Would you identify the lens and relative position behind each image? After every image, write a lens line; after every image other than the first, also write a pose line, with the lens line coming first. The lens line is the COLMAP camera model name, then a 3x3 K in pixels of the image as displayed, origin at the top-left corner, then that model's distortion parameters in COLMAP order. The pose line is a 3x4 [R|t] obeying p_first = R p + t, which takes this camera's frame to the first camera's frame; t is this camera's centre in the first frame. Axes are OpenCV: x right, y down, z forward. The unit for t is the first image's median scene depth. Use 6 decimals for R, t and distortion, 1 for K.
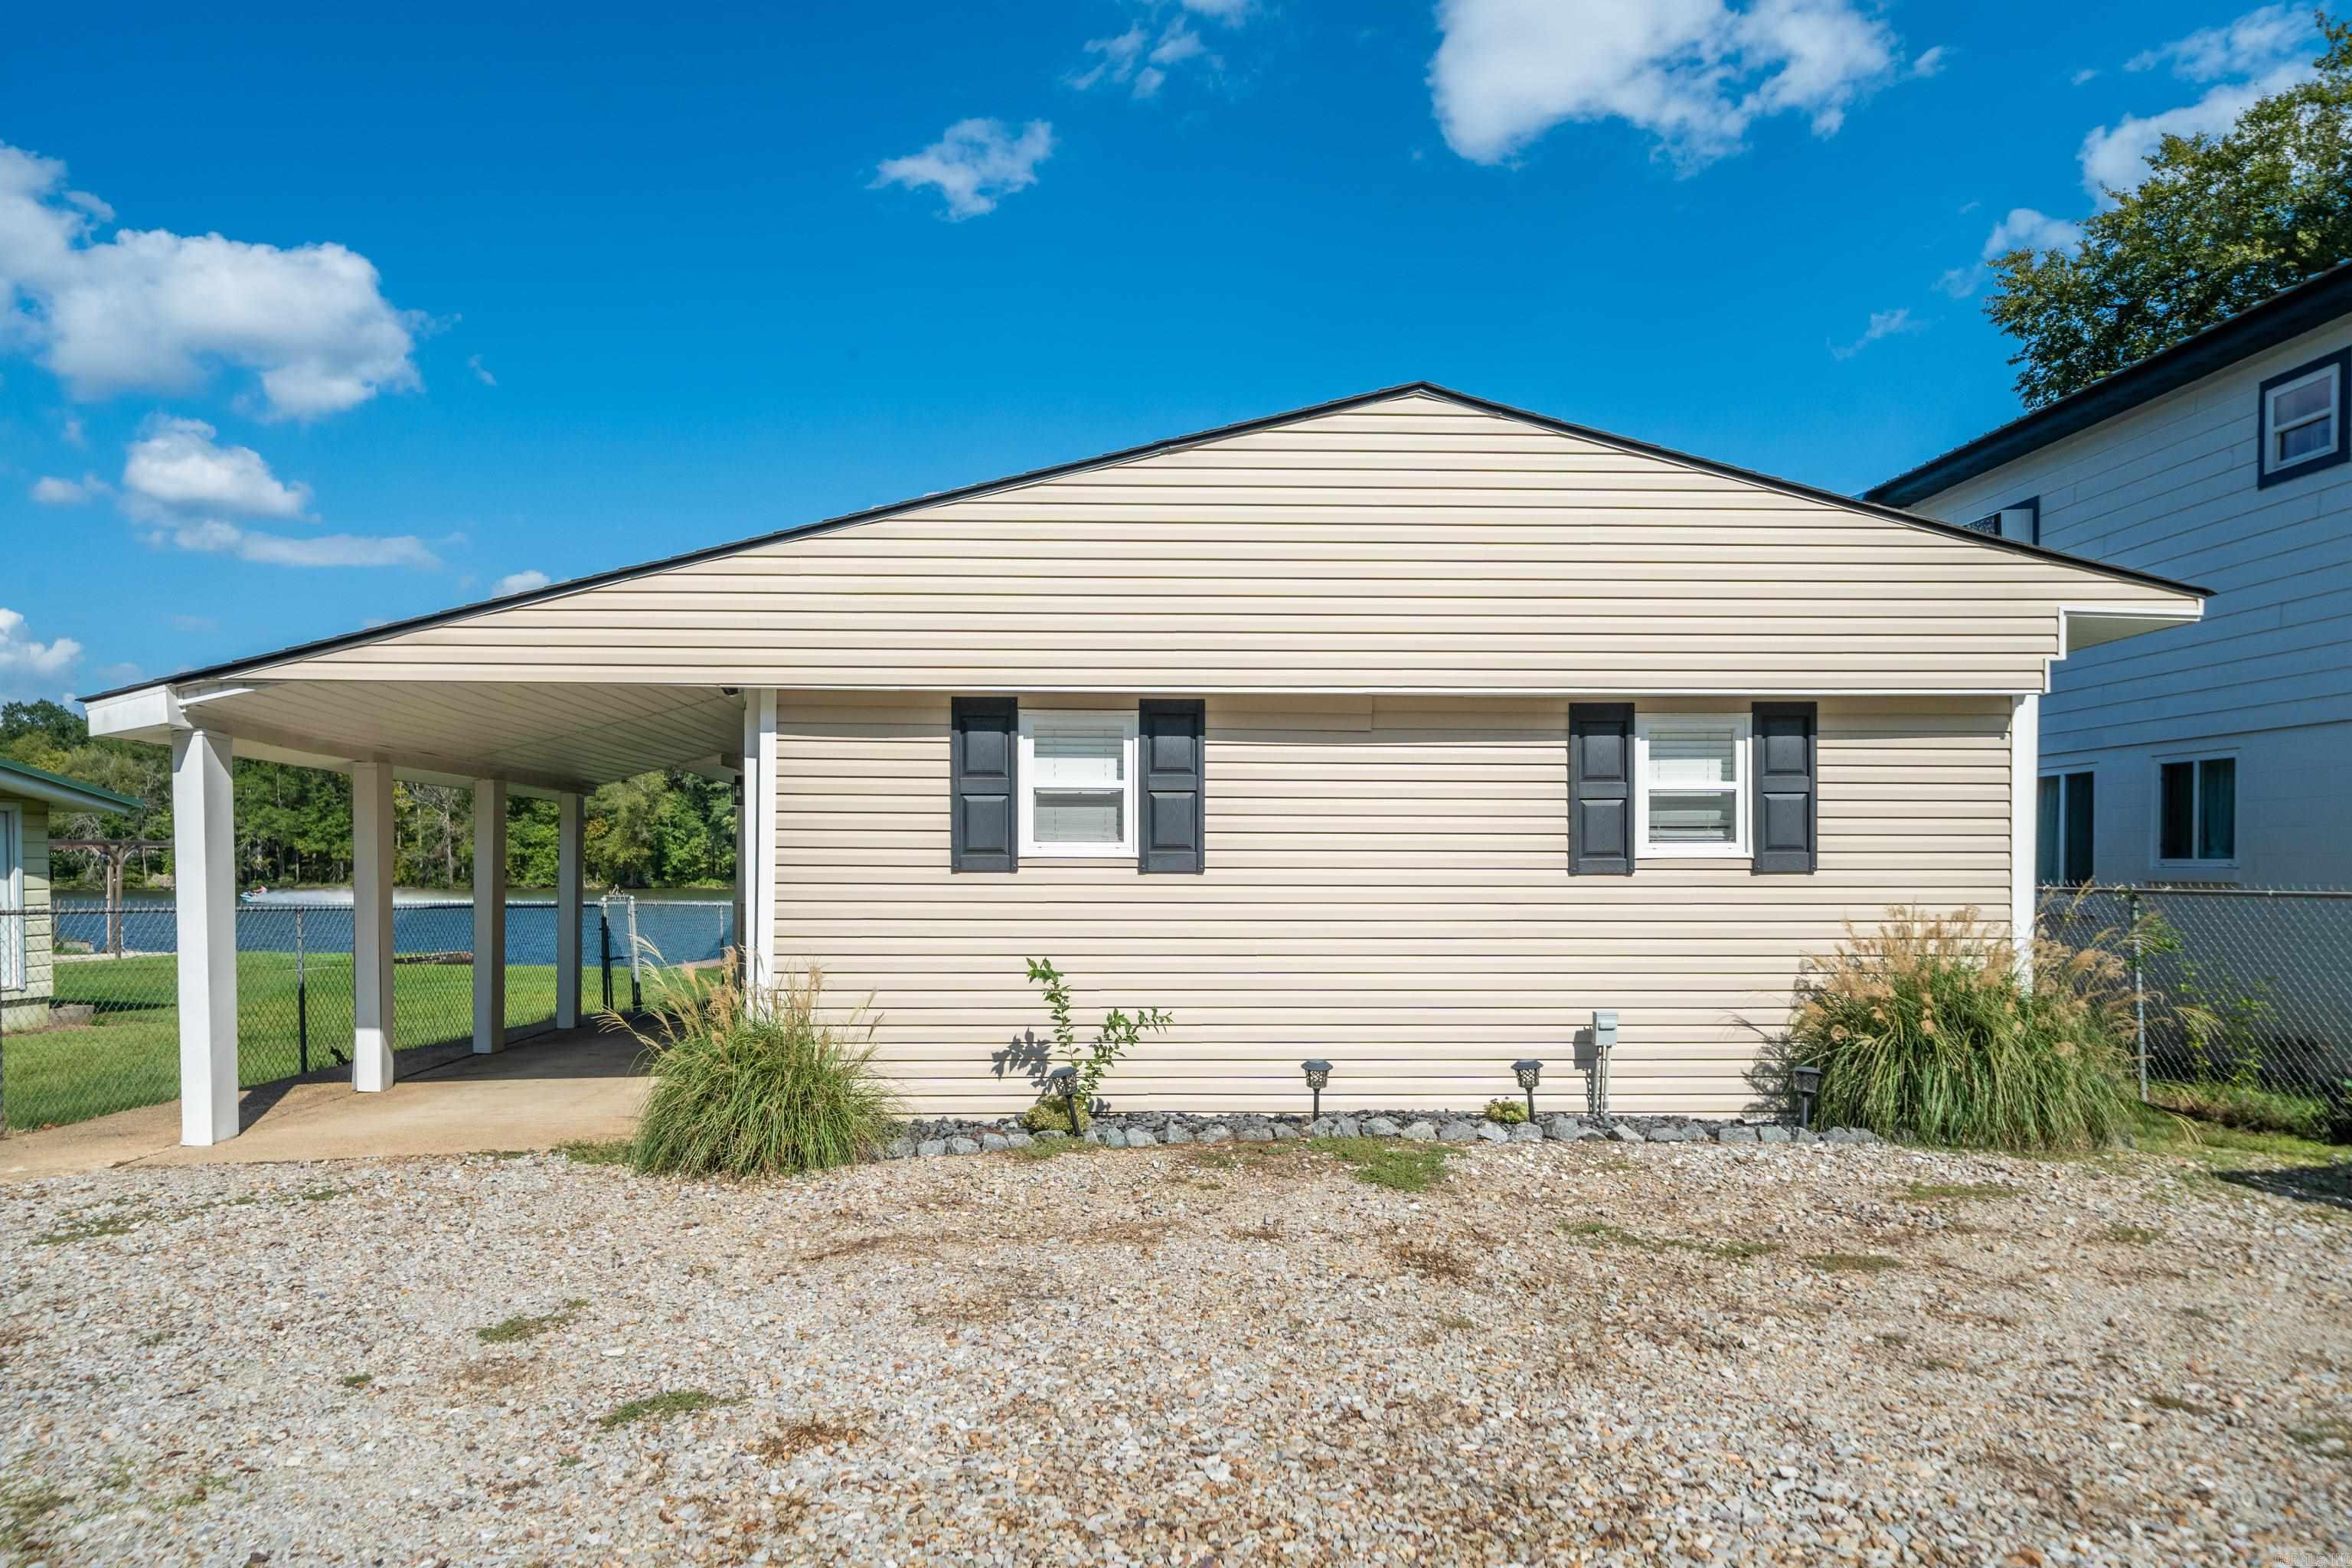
lens RADIAL K [[1461.5, 0, 1176.0], [0, 1461.5, 784.0], [0, 0, 1]] dist [-0.001163, -0.000792]
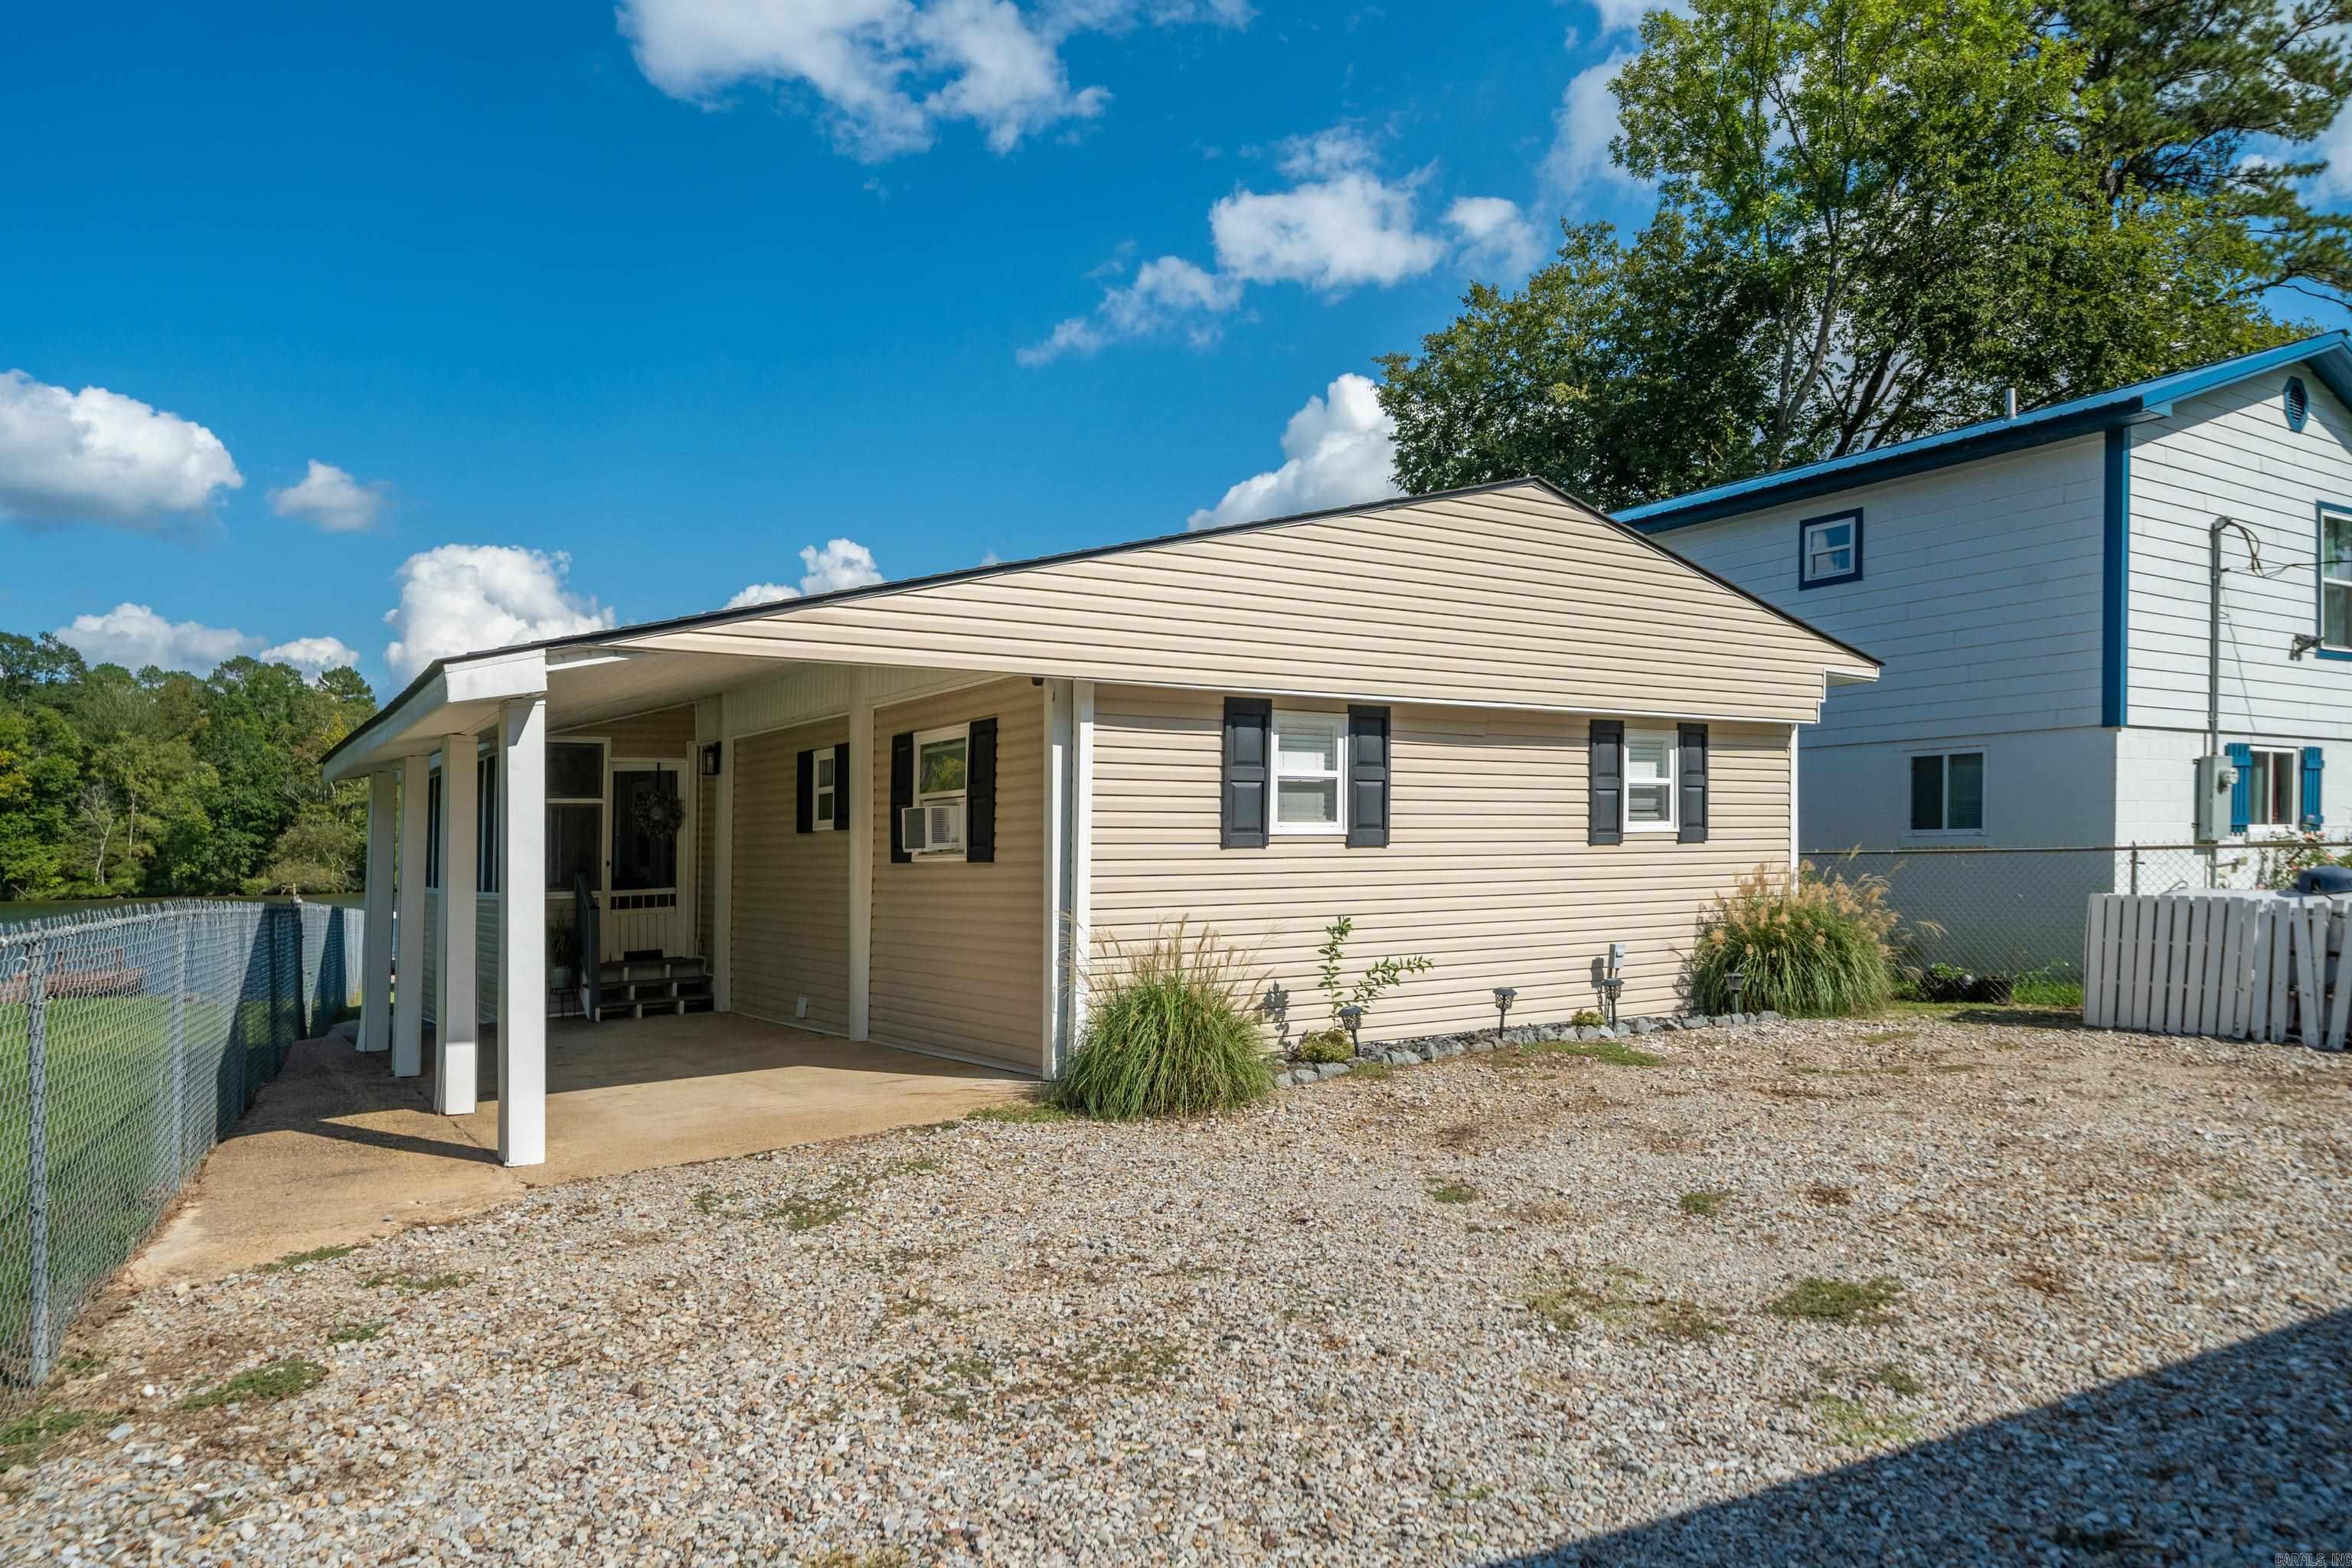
lens RADIAL K [[1497.1, 0, 1176.0], [0, 1497.1, 784.0], [0, 0, 1]] dist [0.008020, 0.002164]
pose [[0.852820, 0.011001, 0.522089, -0.792354], [-0.019239, 0.999761, 0.010359, -0.002138], [-0.521851, -0.018879, 0.852828, 0.012511]]
